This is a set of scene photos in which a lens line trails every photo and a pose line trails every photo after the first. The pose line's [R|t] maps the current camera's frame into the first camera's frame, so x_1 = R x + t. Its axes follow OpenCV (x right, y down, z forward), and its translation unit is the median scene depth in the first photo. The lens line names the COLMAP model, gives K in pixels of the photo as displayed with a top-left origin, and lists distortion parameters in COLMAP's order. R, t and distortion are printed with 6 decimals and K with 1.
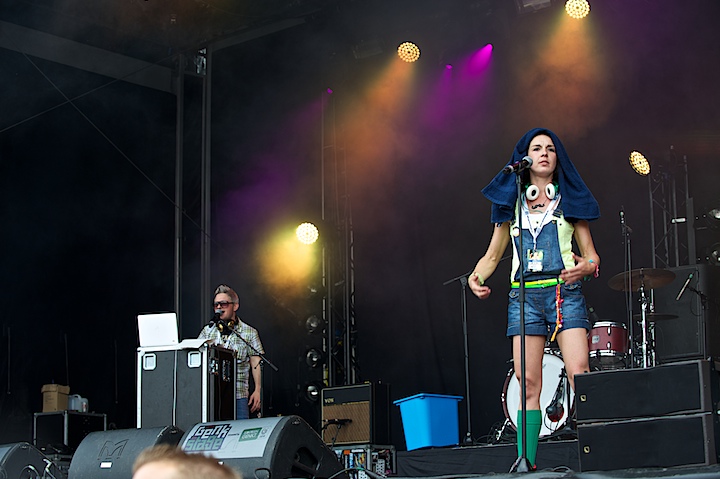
lens RADIAL K [[1500.7, 0, 360.0], [0, 1500.7, 239.5], [0, 0, 1]] dist [-0.323126, -0.002107]
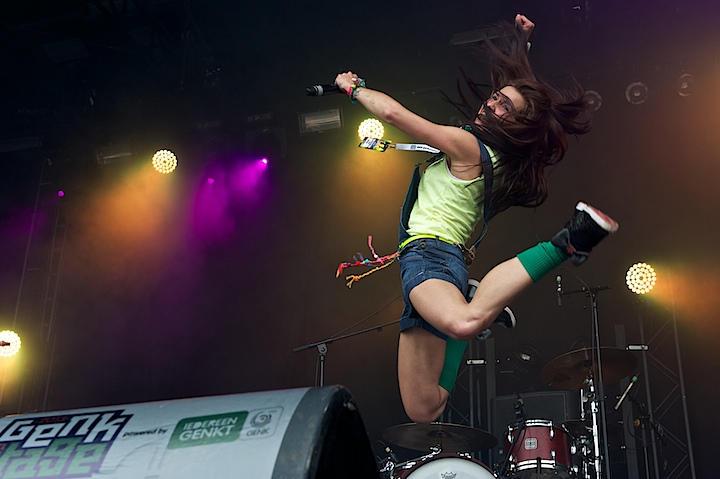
lens RADIAL K [[1071.1, 0, 373.3], [0, 1071.1, 210.0], [0, 0, 1]] dist [0.114918, 0.031494]
pose [[0.923711, 0.191863, 0.331581, -0.086518], [-0.101100, 0.956949, -0.272079, 0.097228], [-0.369508, 0.217799, 0.903342, 0.501757]]
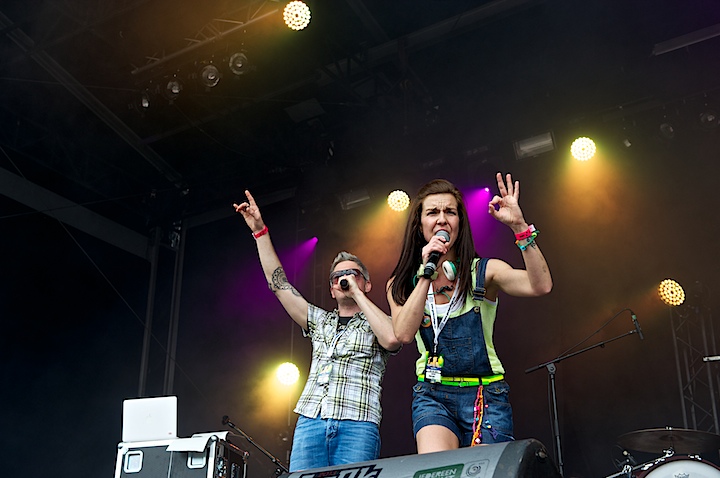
lens RADIAL K [[1025.0, 0, 360.0], [0, 1025.0, 239.0], [0, 0, 1]] dist [0.146507, -0.050996]
pose [[0.992197, 0.069804, 0.103313, -0.089871], [-0.044395, 0.972077, -0.230426, 0.088773], [-0.116512, 0.224041, 0.967590, 0.451658]]
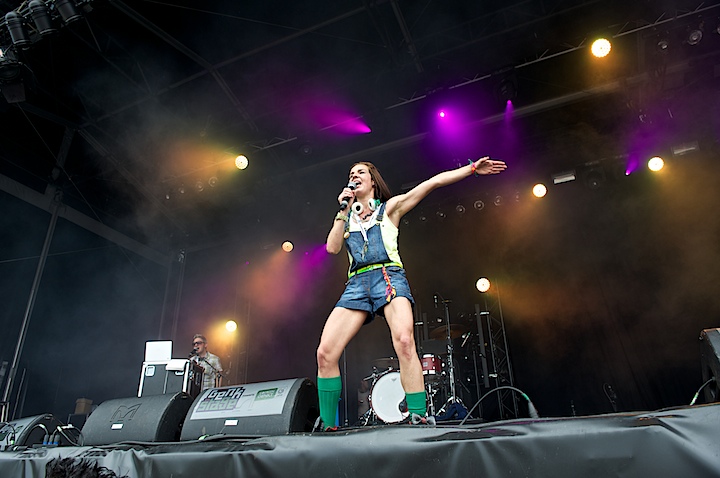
lens RADIAL K [[489.7, 0, 360.0], [0, 489.7, 239.0], [0, 0, 1]] dist [-0.051520, 0.000276]
pose [[0.957967, 0.117488, 0.261718, -0.076742], [-0.044169, 0.961819, -0.270098, 0.076054], [-0.283459, 0.247185, 0.926580, 0.408820]]
